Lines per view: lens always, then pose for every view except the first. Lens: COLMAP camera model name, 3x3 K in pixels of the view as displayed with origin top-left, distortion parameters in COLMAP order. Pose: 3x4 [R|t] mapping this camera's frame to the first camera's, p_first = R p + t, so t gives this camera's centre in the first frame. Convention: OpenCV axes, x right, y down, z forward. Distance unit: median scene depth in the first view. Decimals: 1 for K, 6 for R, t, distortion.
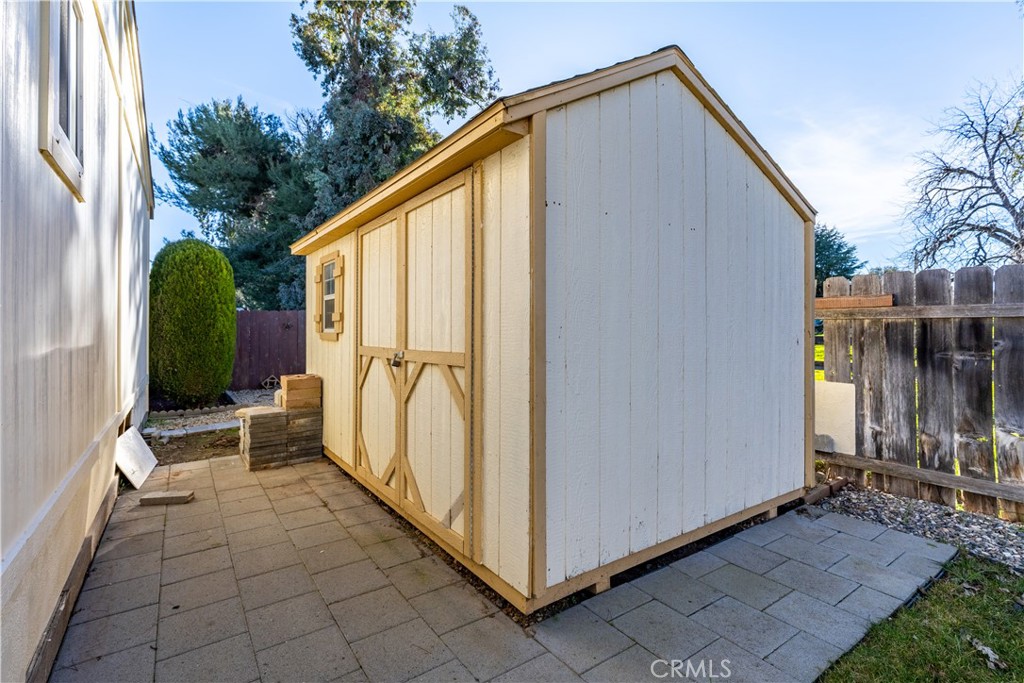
lens RADIAL K [[465.3, 0, 492.1], [0, 465.3, 320.3], [0, 0, 1]] dist [0.003211, -0.000208]
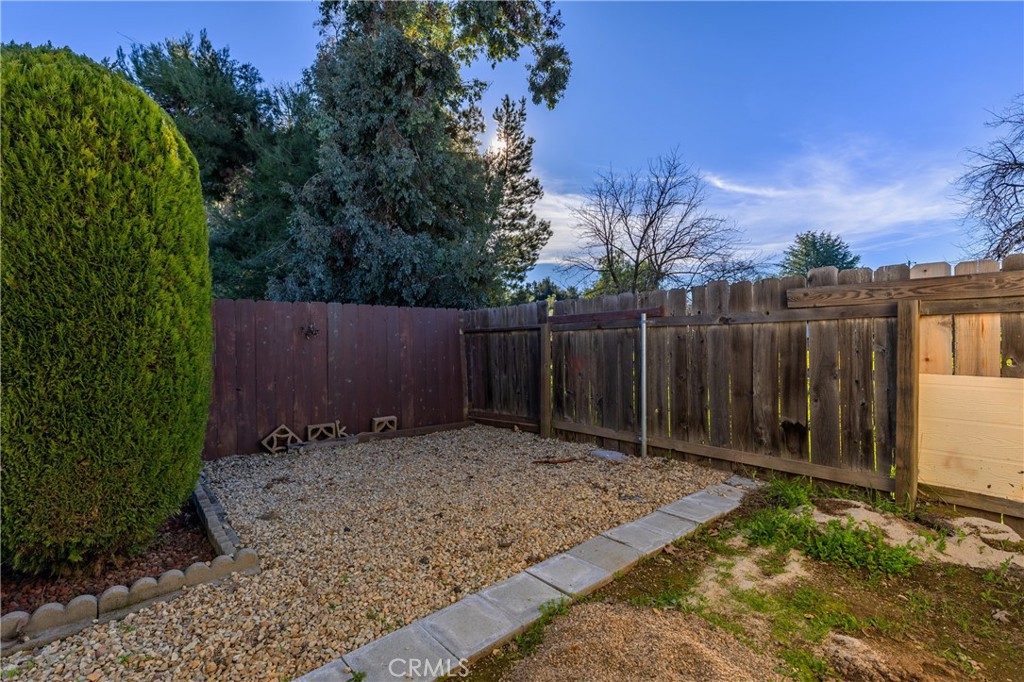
lens RADIAL K [[465.3, 0, 507.1], [0, 465.3, 345.3], [0, 0, 1]] dist [0.003211, -0.000208]
pose [[0.997210, -0.007160, 0.074303, -0.131498], [0.005417, 0.999706, 0.023635, 0.008945], [-0.074451, -0.023167, 0.996956, 0.235090]]
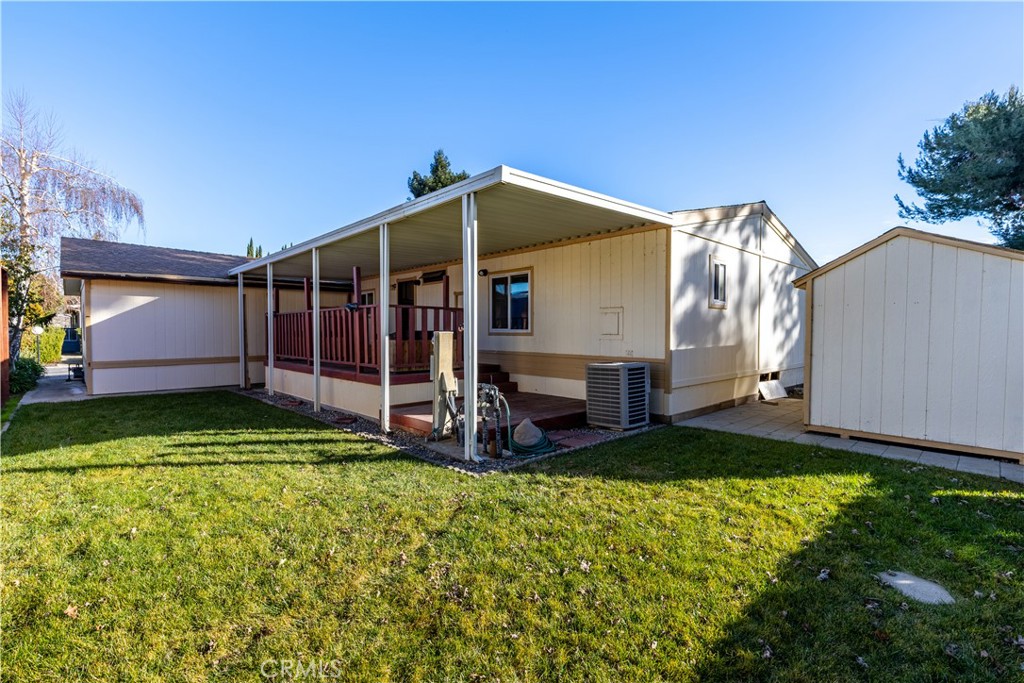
lens RADIAL K [[465.3, 0, 511.5], [0, 465.3, 344.0], [0, 0, 1]] dist [0.003211, -0.000208]
pose [[0.169427, 0.035245, -0.984912, 0.288282], [0.012691, 0.999199, 0.037939, -0.013601], [0.985461, -0.018927, 0.168844, -0.158391]]
